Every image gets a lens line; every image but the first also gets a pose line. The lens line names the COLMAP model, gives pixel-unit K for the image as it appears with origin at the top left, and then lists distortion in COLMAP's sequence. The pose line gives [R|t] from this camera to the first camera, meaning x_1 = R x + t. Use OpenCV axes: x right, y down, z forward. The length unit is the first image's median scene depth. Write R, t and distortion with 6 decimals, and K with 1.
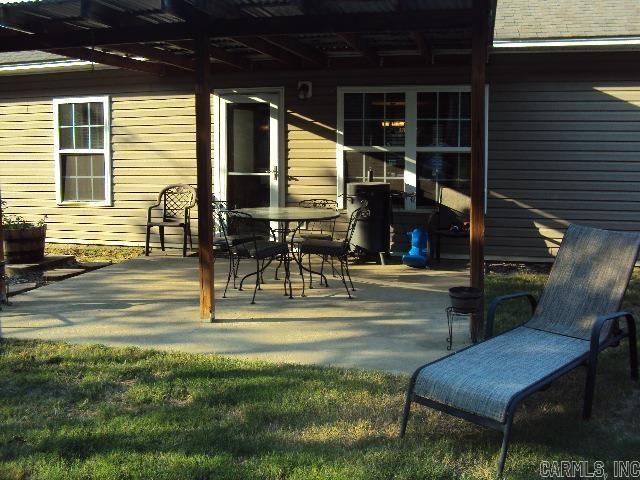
lens RADIAL K [[647.1, 0, 320.0], [0, 647.1, 240.0], [0, 0, 1]] dist [-0.223762, 0.209213]
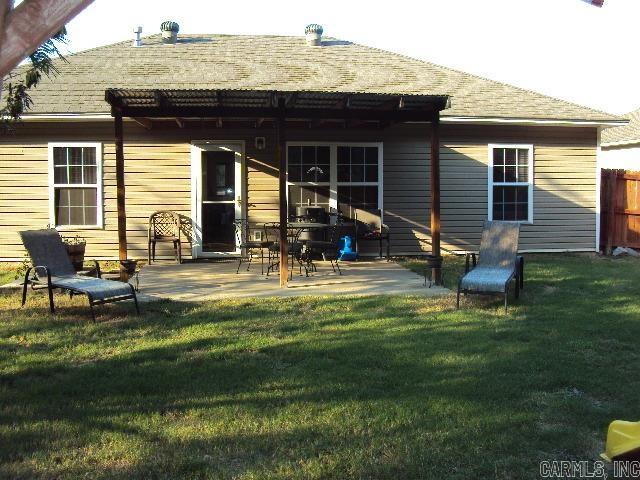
lens RADIAL K [[647.1, 0, 320.0], [0, 647.1, 240.0], [0, 0, 1]] dist [-0.223762, 0.209213]
pose [[0.922130, -0.032743, 0.385491, -0.454347], [0.054076, 0.997539, -0.044626, 0.052360], [-0.383081, 0.061997, 0.921632, -0.357196]]
